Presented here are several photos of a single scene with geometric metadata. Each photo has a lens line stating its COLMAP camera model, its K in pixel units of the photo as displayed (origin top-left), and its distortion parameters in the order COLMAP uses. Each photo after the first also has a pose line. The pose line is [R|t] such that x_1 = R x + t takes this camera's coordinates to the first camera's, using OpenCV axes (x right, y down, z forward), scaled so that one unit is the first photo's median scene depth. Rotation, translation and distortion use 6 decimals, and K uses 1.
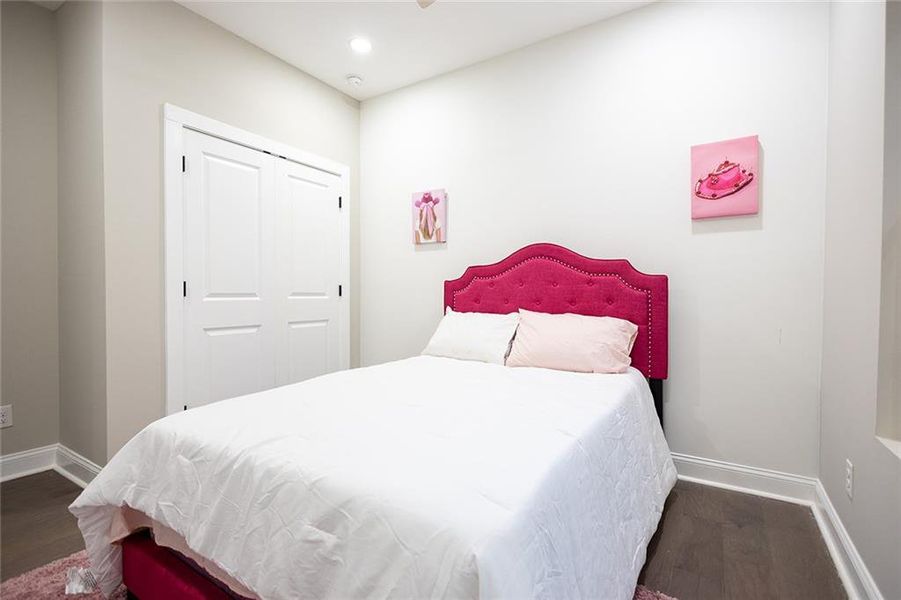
lens RADIAL K [[420.2, 0, 451.4], [0, 420.2, 297.7], [0, 0, 1]] dist [0.015847, -0.002686]
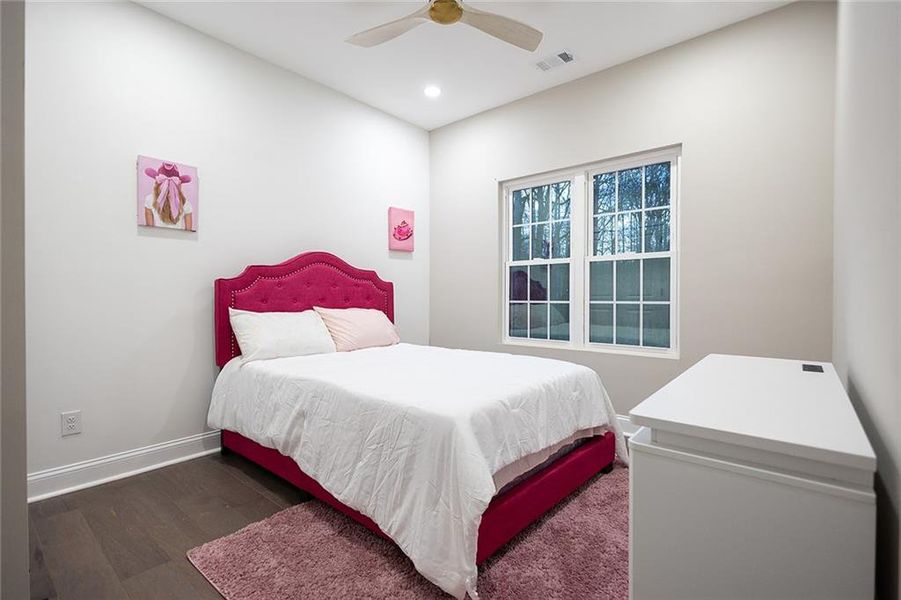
lens RADIAL K [[420.2, 0, 451.3], [0, 420.2, 299.1], [0, 0, 1]] dist [0.015847, -0.002686]
pose [[0.128175, -0.009915, 0.991702, -0.831241], [0.017204, 0.999822, 0.007772, 0.003253], [-0.991602, 0.016065, 0.128323, 0.421083]]
